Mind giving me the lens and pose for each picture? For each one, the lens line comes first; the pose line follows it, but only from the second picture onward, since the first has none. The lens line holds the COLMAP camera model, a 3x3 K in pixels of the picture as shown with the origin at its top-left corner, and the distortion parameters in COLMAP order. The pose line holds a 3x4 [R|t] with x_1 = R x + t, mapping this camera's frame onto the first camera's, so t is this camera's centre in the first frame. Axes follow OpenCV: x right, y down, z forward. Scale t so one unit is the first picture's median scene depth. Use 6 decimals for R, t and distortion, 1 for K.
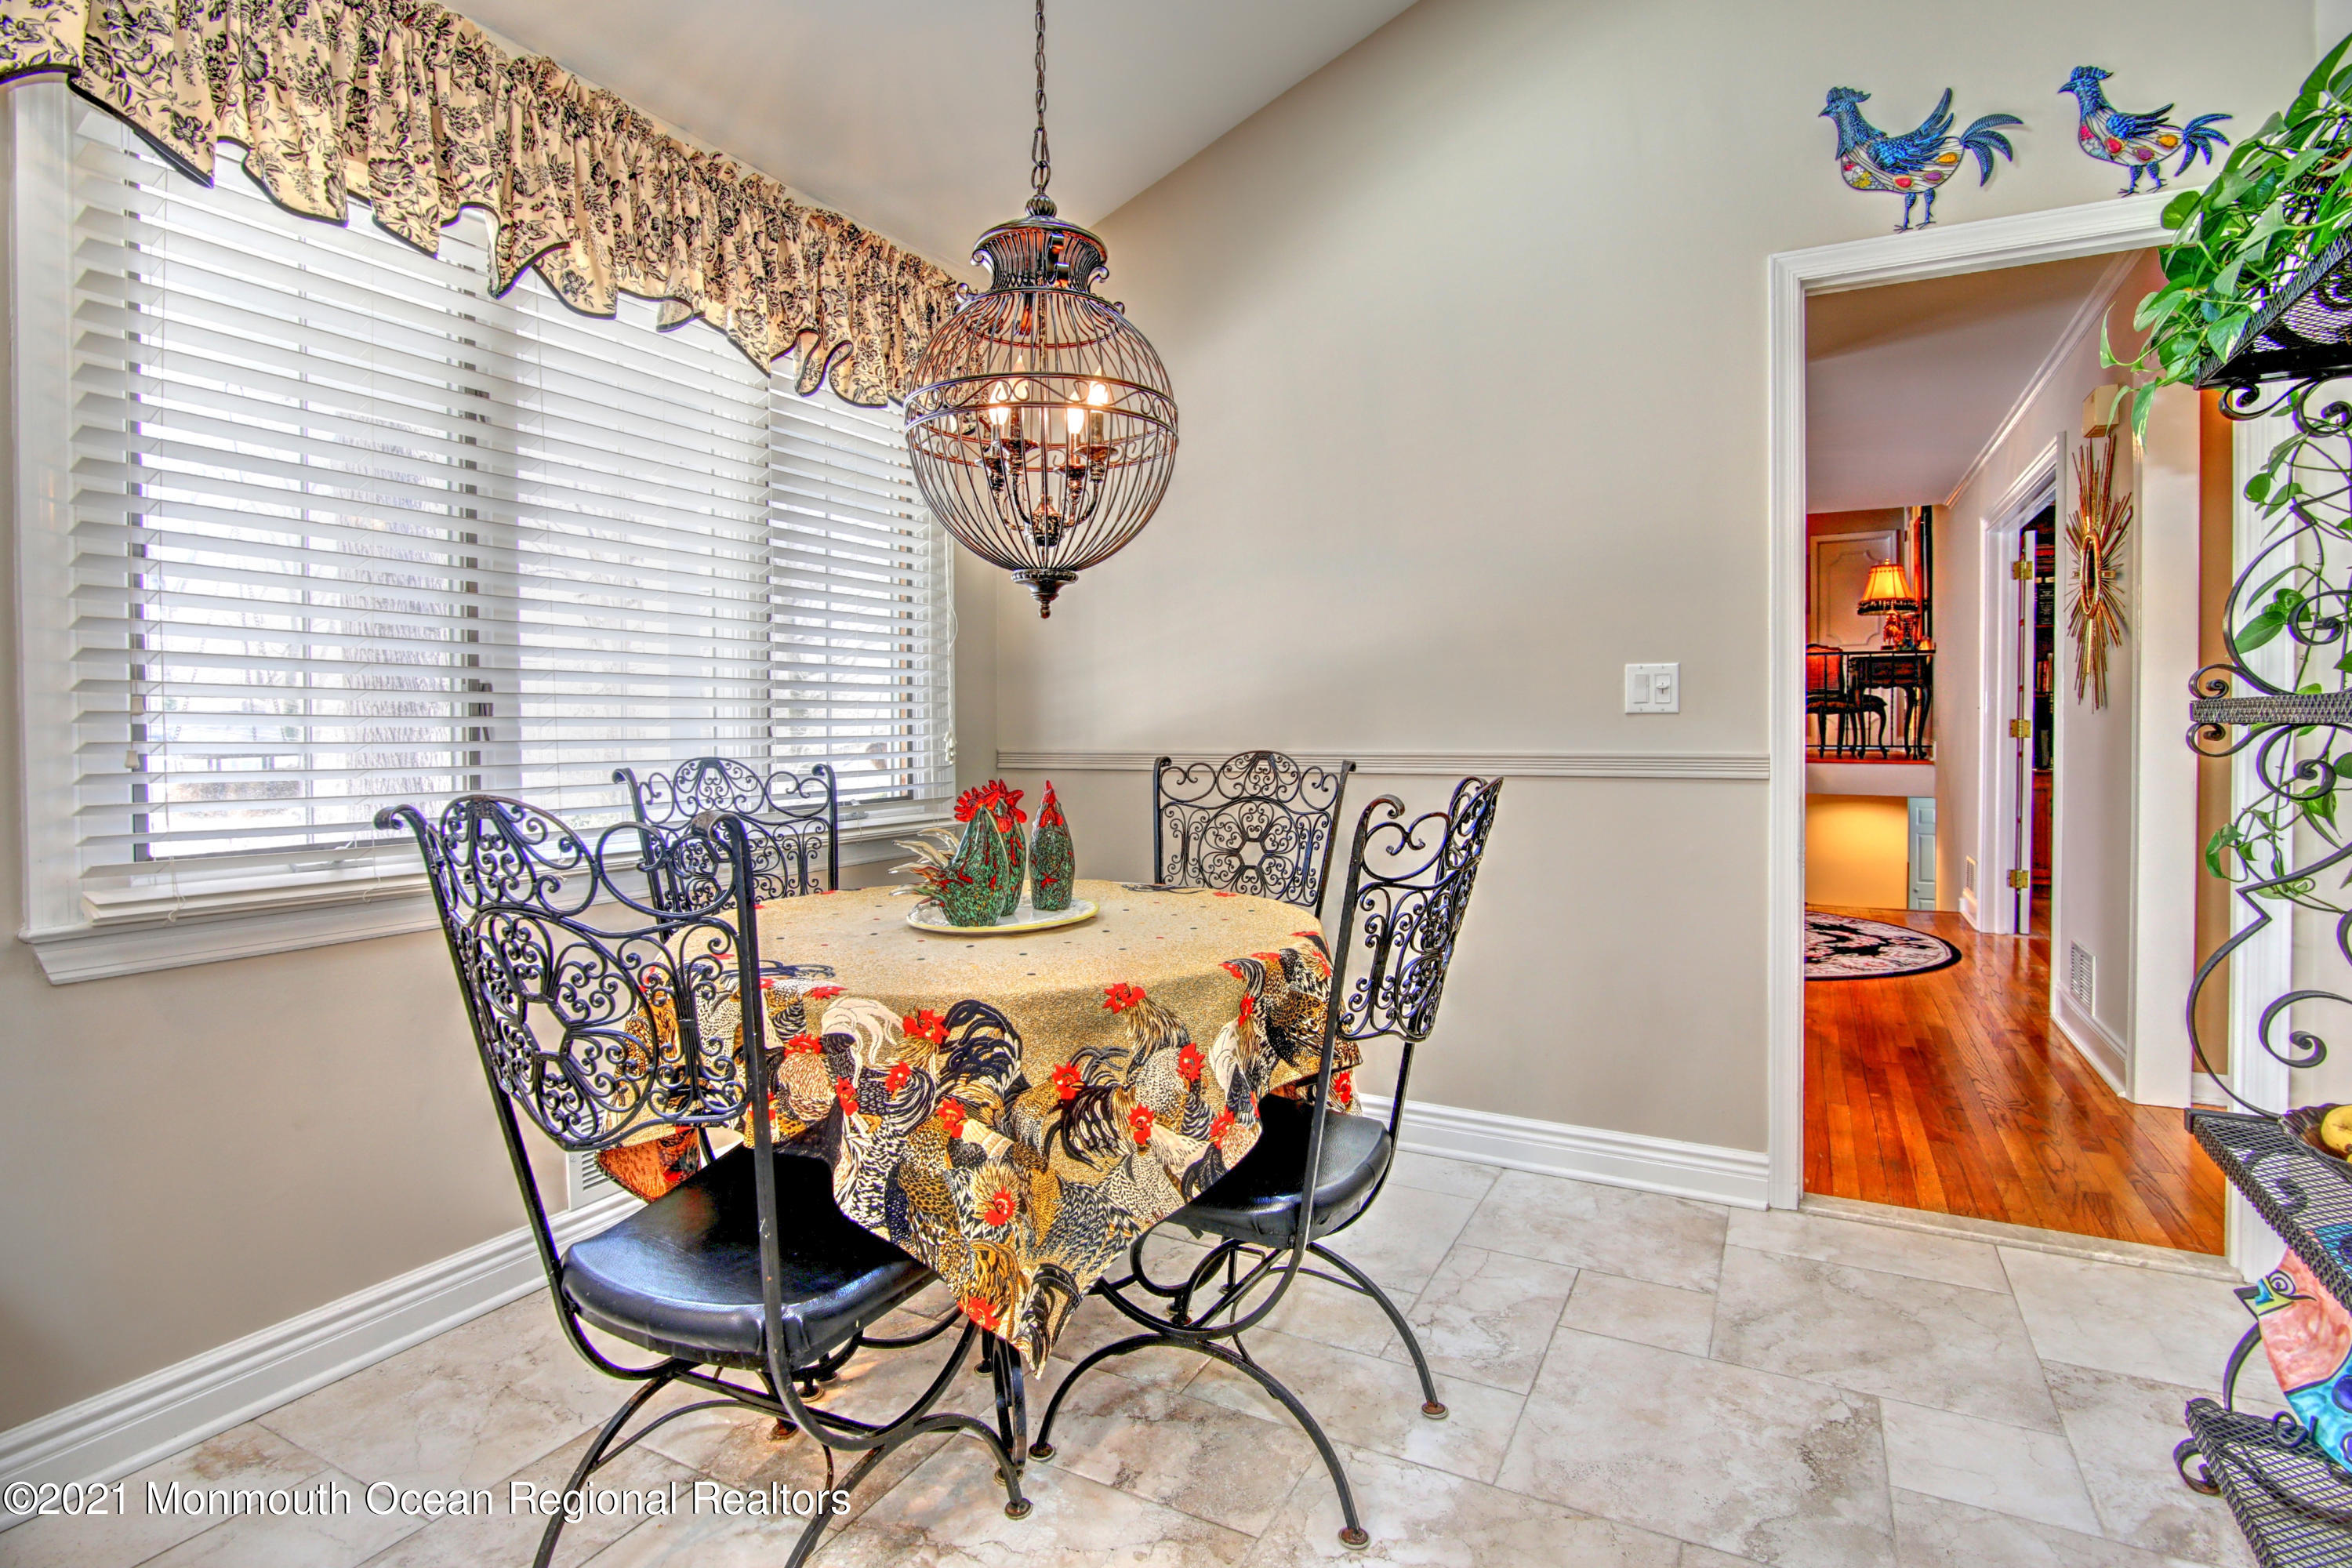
lens RADIAL K [[1169.3, 0, 1172.8], [0, 1169.3, 742.7], [0, 0, 1]] dist [-0.018393, -0.000024]
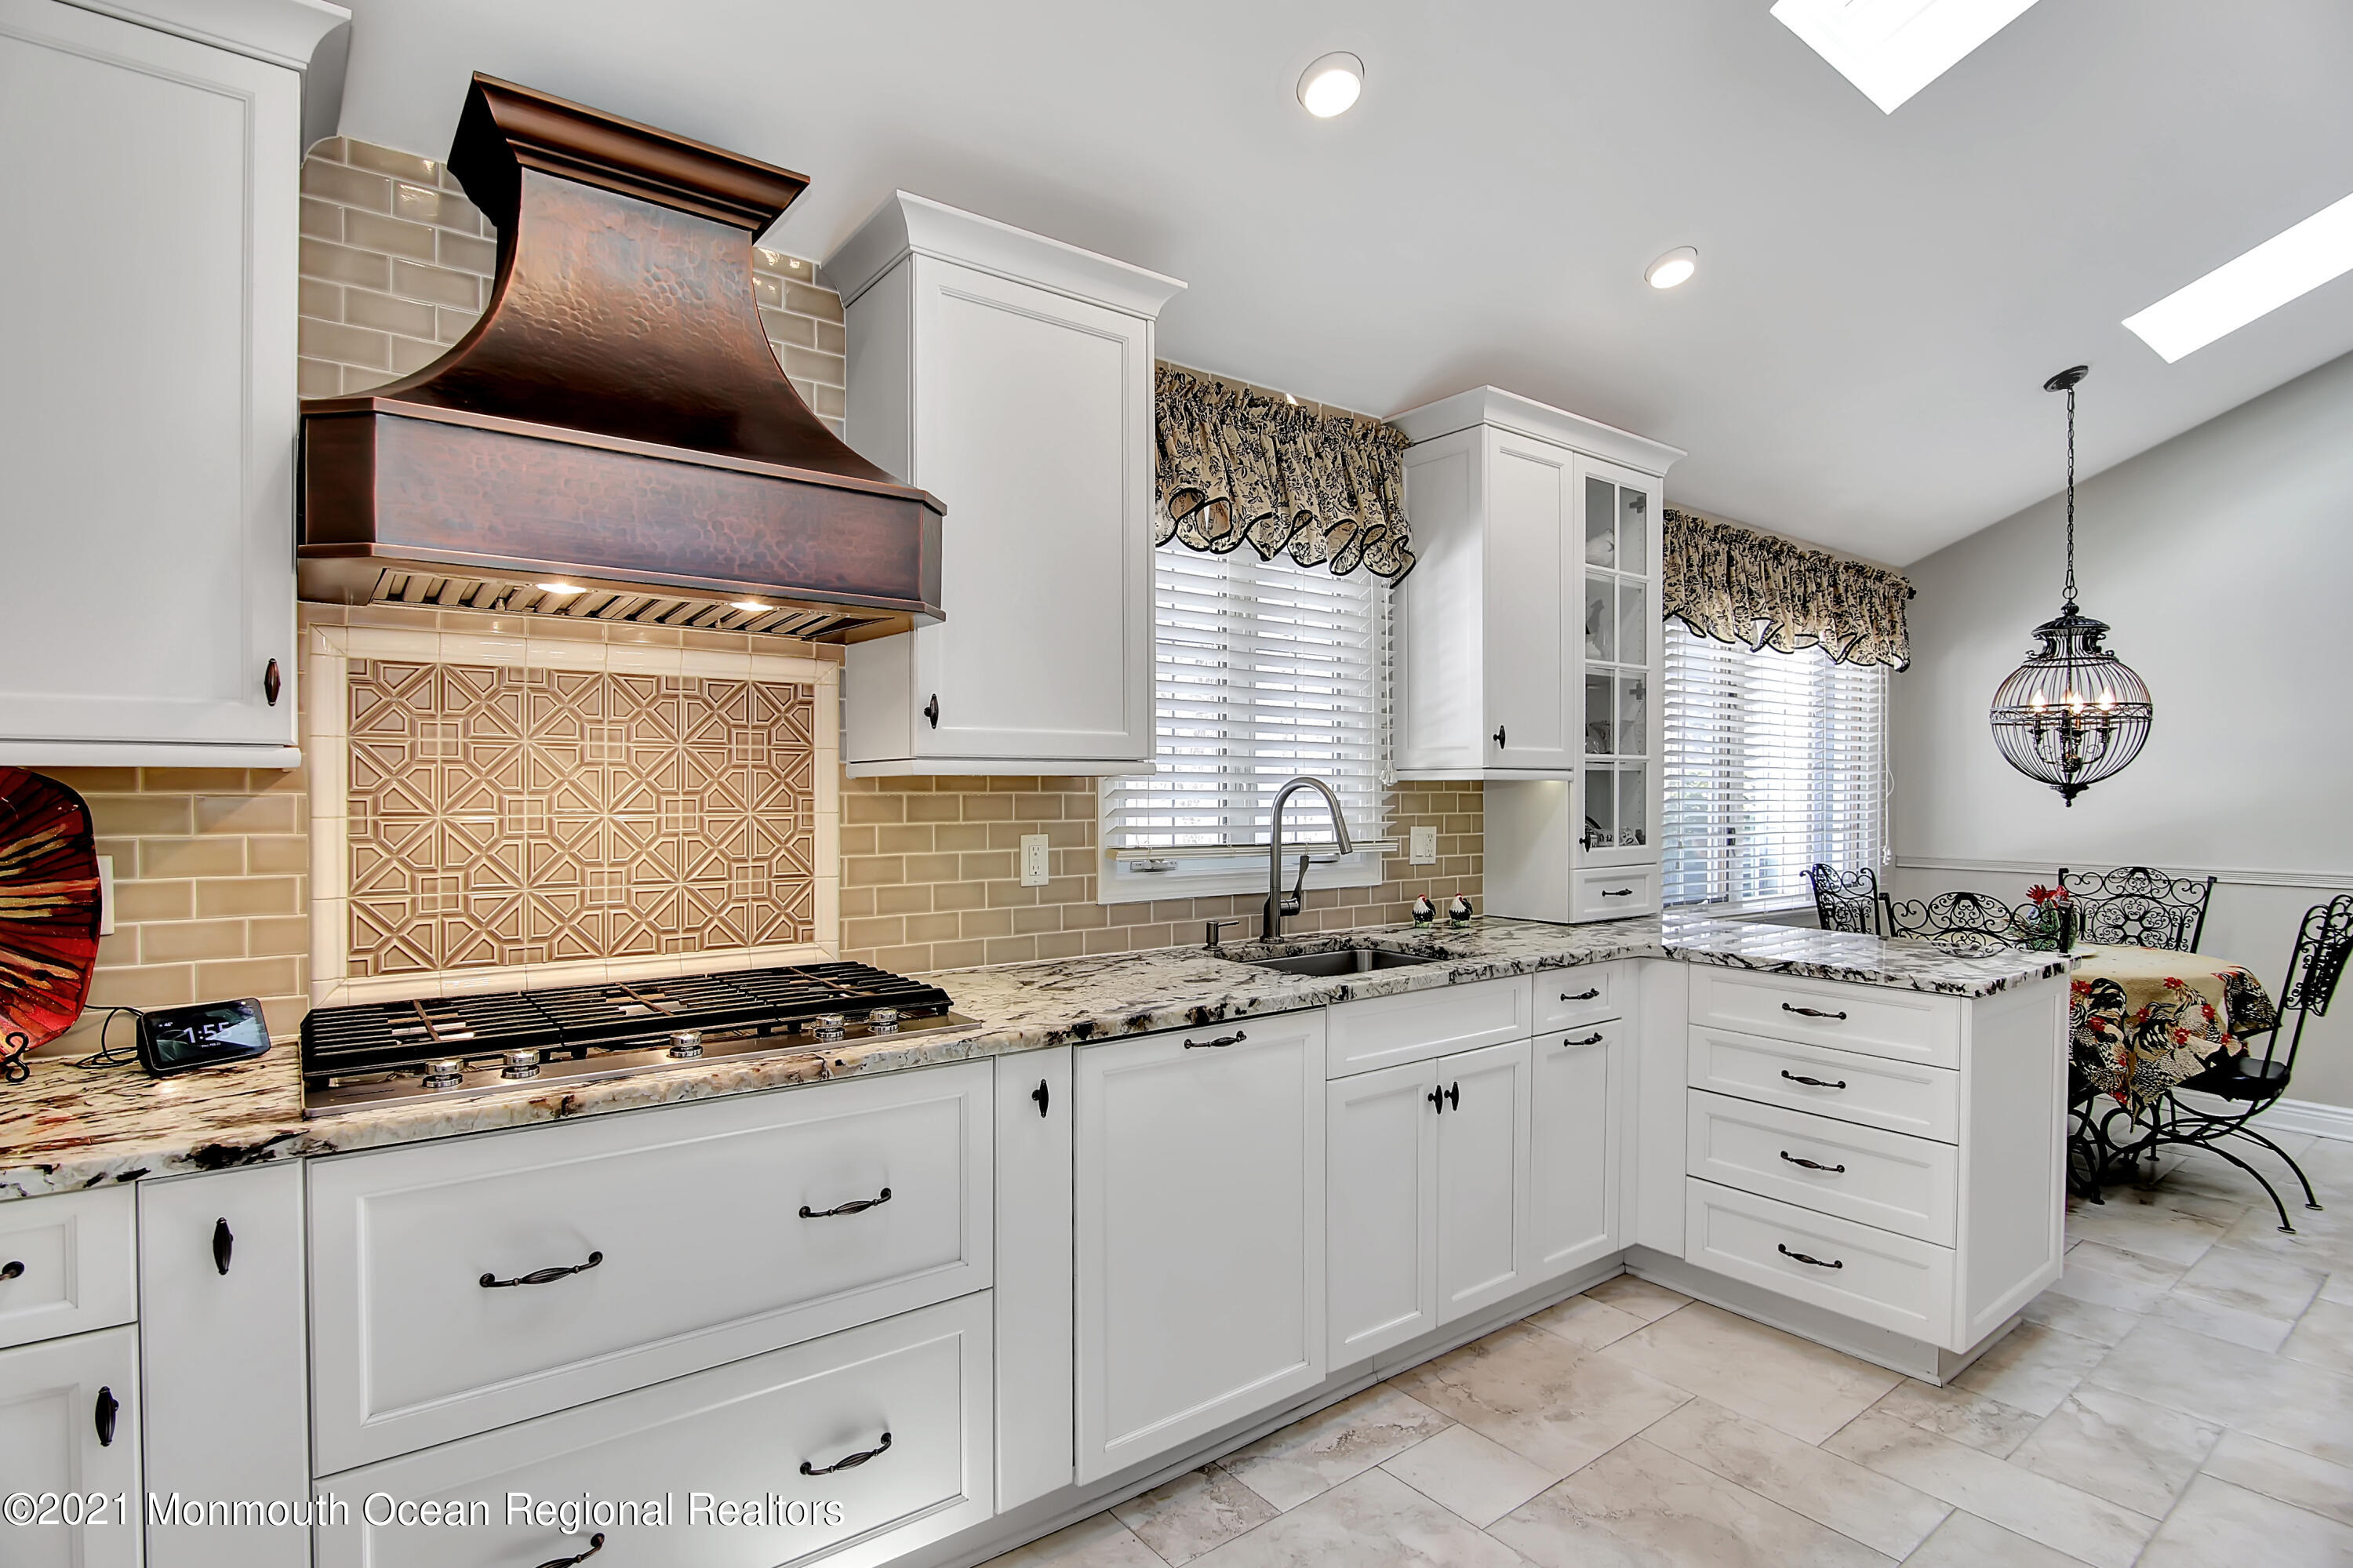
lens RADIAL K [[1168.3, 0, 1166.9], [0, 1168.3, 795.5], [0, 0, 1]] dist [-0.020003, 0.001075]
pose [[0.908874, 0.012810, -0.416874, -0.616051], [-0.015769, 0.999869, -0.003654, -0.082592], [0.416773, 0.009895, 0.908957, -1.320677]]
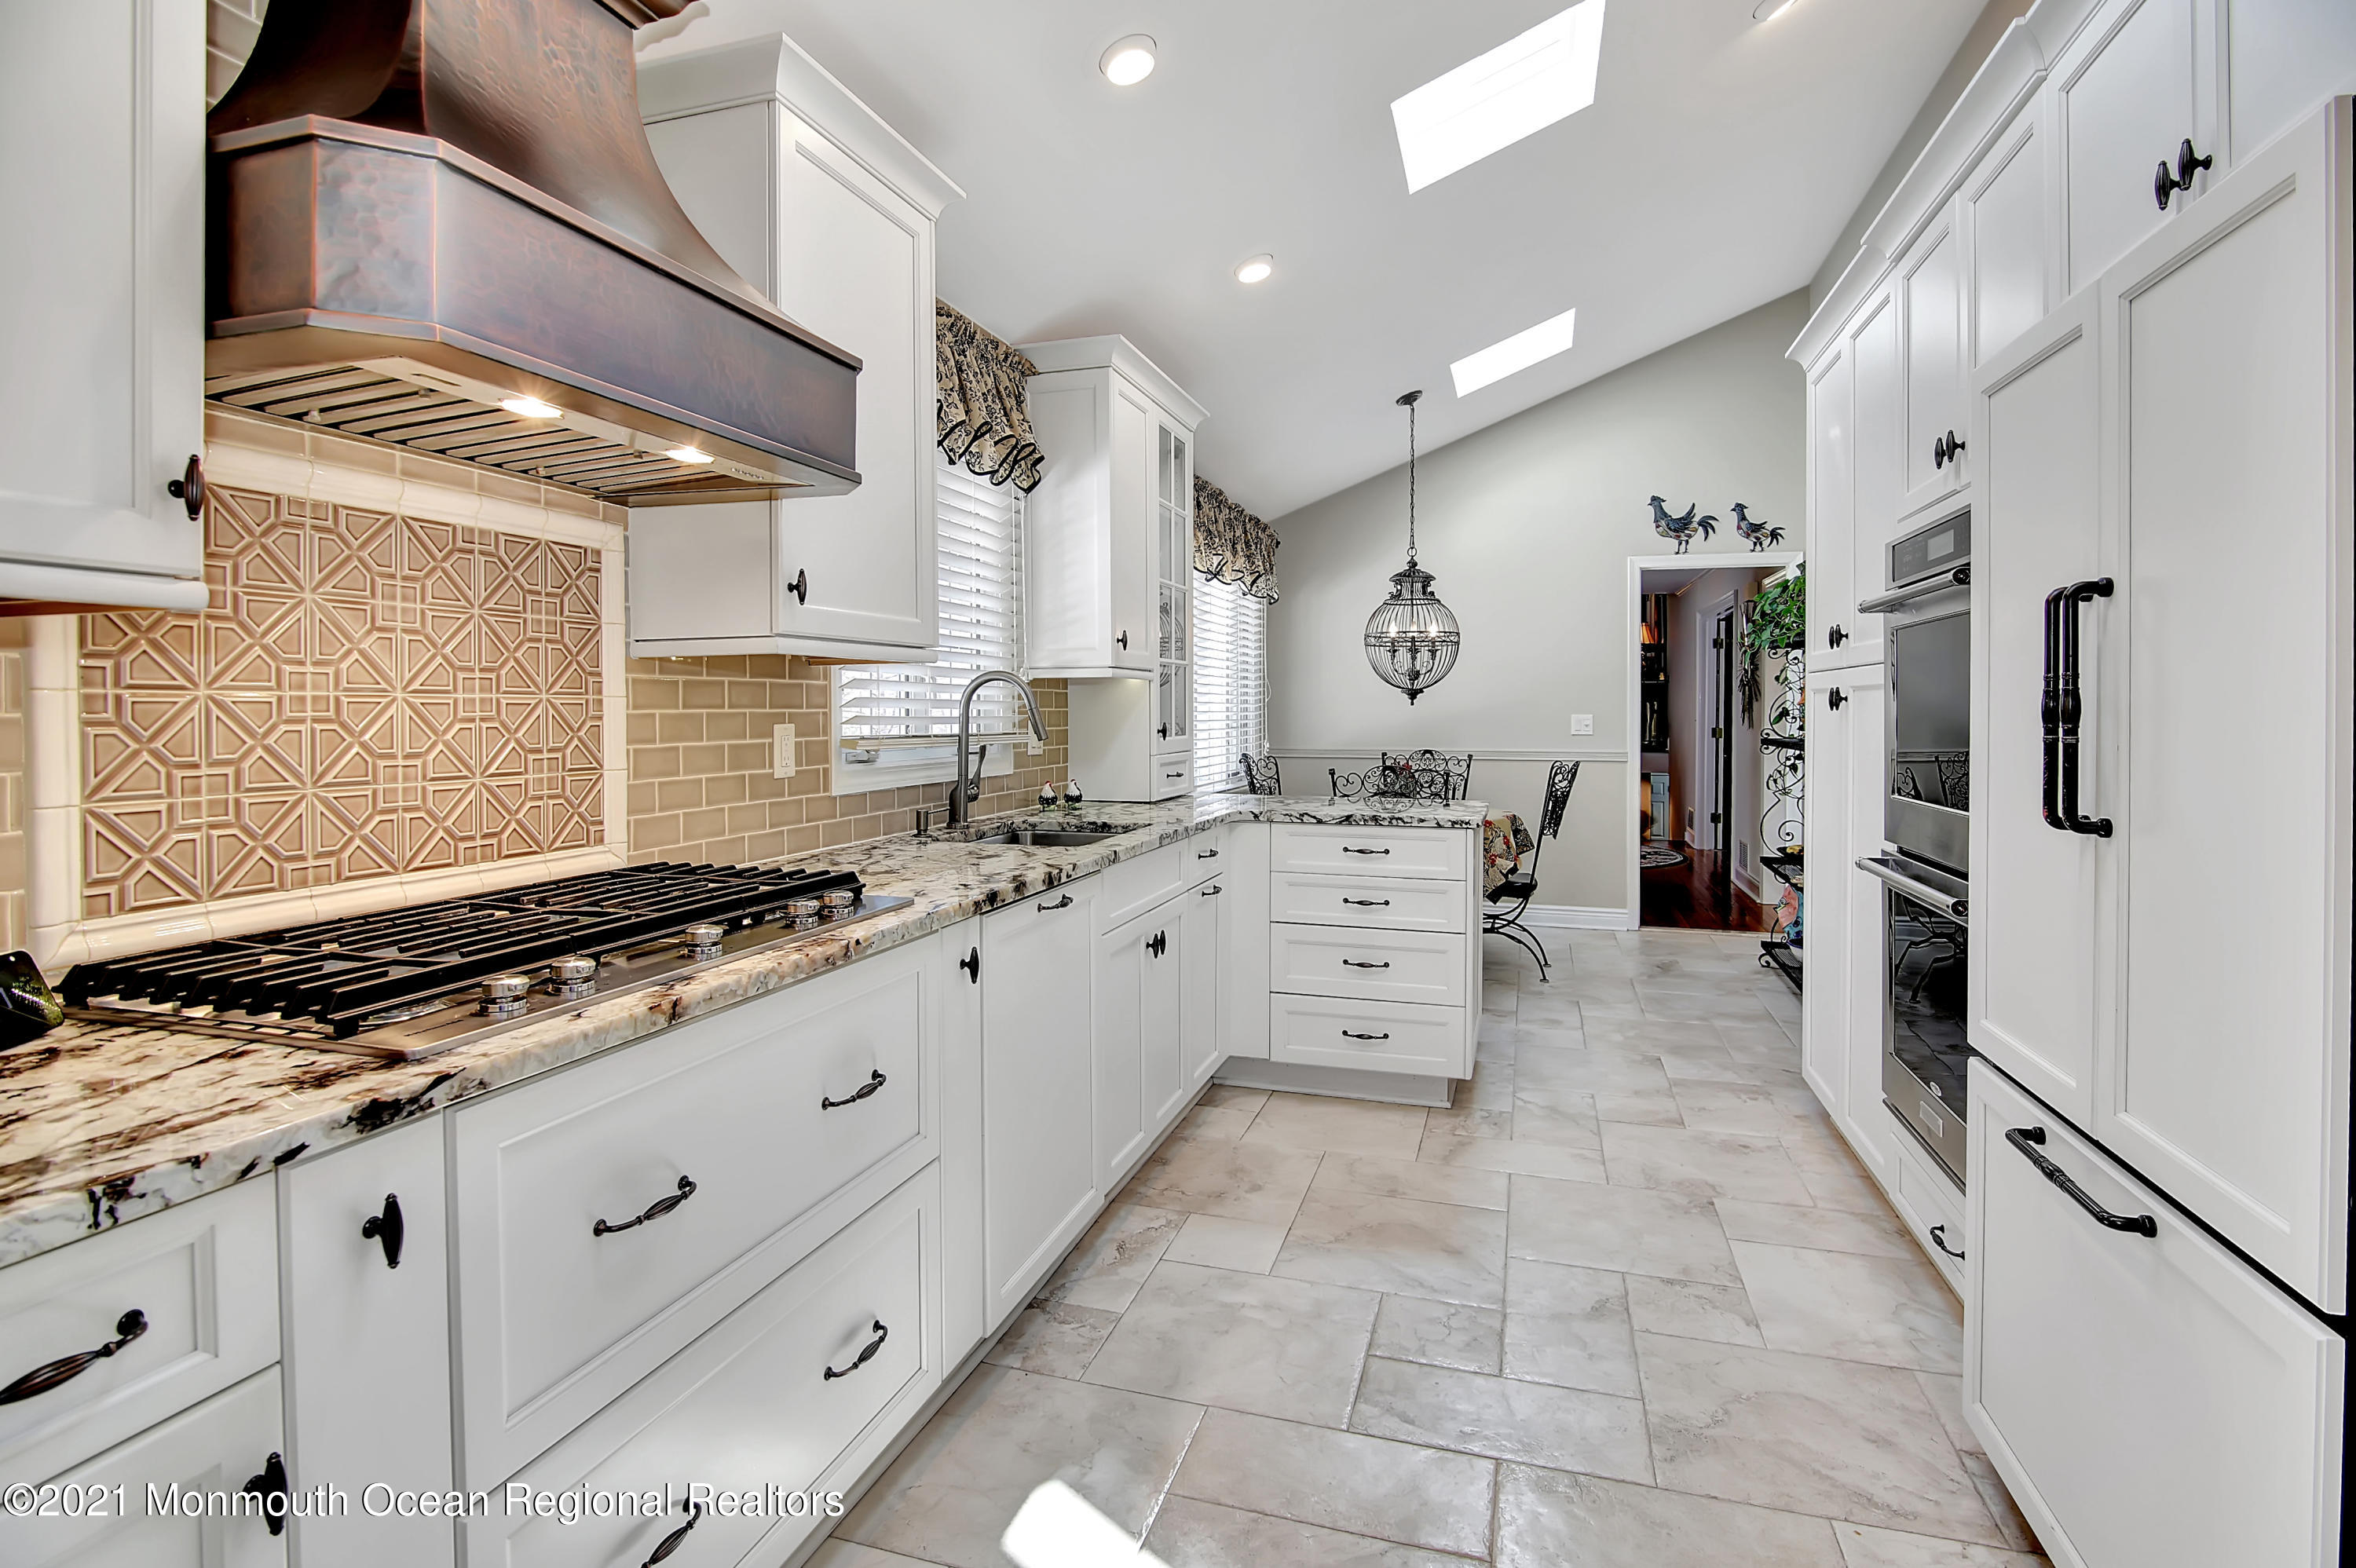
lens RADIAL K [[1165.0, 0, 1171.1], [0, 1165.0, 715.2], [0, 0, 1]] dist [-0.013673, -0.000077]
pose [[0.981761, 0.006169, 0.190020, -1.076753], [-0.004252, 0.999936, -0.010492, -0.043776], [-0.190073, 0.009492, 0.981724, -1.479625]]
